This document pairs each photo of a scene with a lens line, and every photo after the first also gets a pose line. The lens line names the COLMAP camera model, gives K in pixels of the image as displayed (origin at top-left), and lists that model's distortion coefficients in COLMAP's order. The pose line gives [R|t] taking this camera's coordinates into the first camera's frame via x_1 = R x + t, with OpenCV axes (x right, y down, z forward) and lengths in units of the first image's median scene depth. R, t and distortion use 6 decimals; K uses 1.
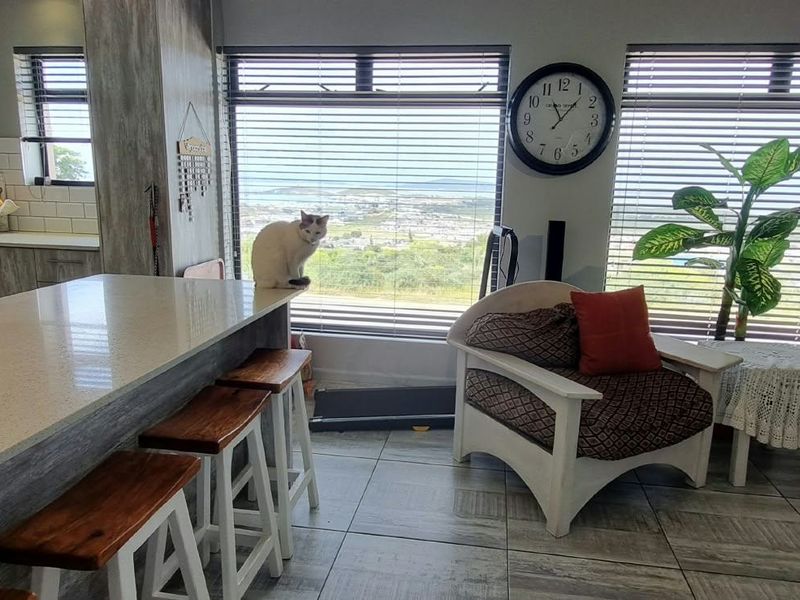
lens RADIAL K [[630.0, 0, 400.2], [0, 630.0, 321.2], [0, 0, 1]] dist [-0.002649, 0.010523]
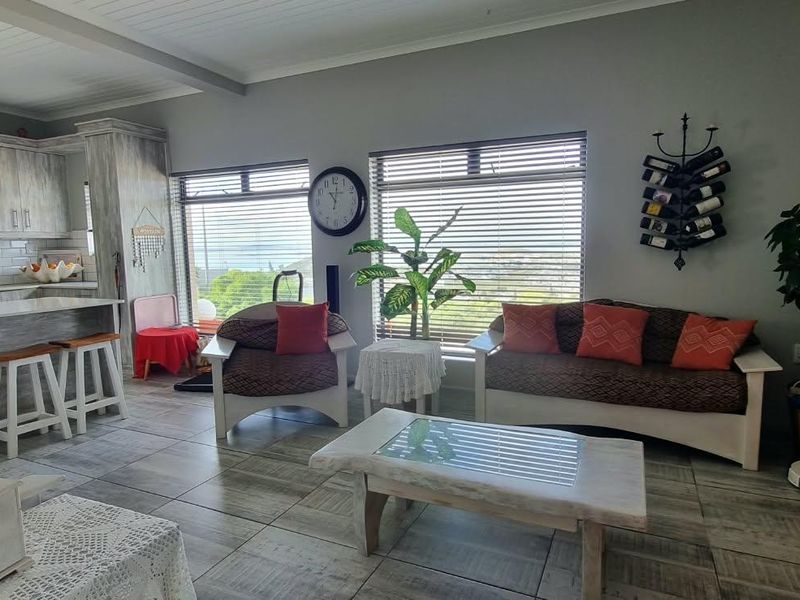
lens RADIAL K [[509.7, 0, 393.6], [0, 509.7, 301.1], [0, 0, 1]] dist [-0.008489, 0.001752]
pose [[0.956687, -0.009353, -0.290969, 0.755216], [-0.022235, 0.994217, -0.105063, 0.056028], [0.290269, 0.106982, 0.950946, -0.138529]]
